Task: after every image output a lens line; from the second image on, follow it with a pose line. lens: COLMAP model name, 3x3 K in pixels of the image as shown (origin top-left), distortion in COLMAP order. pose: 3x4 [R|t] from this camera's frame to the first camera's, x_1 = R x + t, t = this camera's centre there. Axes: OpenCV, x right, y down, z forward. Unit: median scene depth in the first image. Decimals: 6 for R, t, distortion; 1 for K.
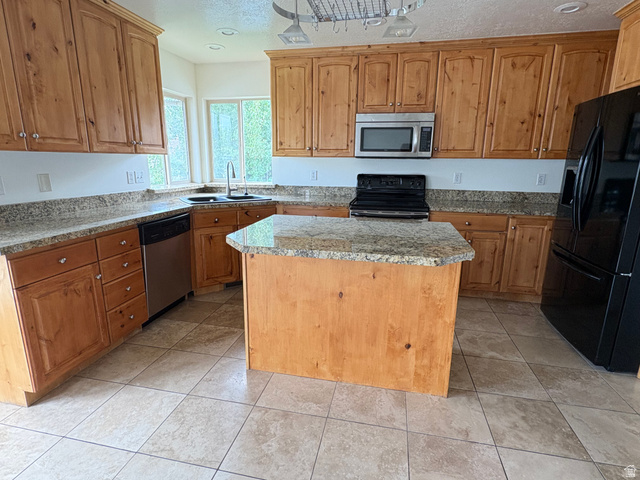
lens RADIAL K [[336.3, 0, 320.1], [0, 336.3, 239.7], [0, 0, 1]] dist [0.005830, -0.002644]
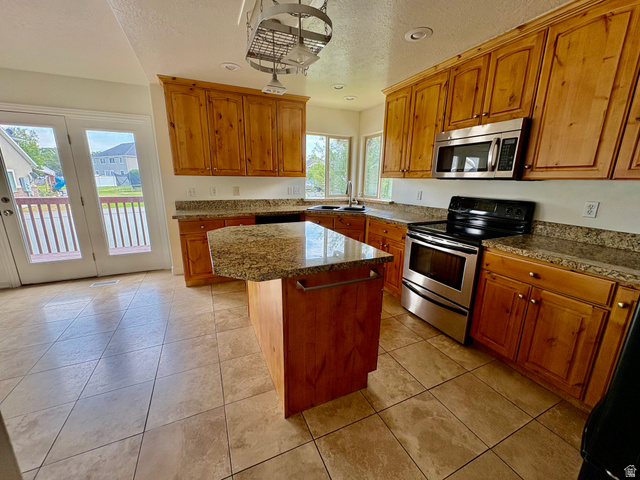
lens RADIAL K [[253.4, 0, 321.9], [0, 253.4, 240.1], [0, 0, 1]] dist [0.003012, -0.000576]
pose [[0.609868, 0.184804, -0.770655, 0.538833], [-0.188415, 0.978360, 0.085507, -0.077193], [0.769780, 0.093055, 0.631490, 0.325963]]
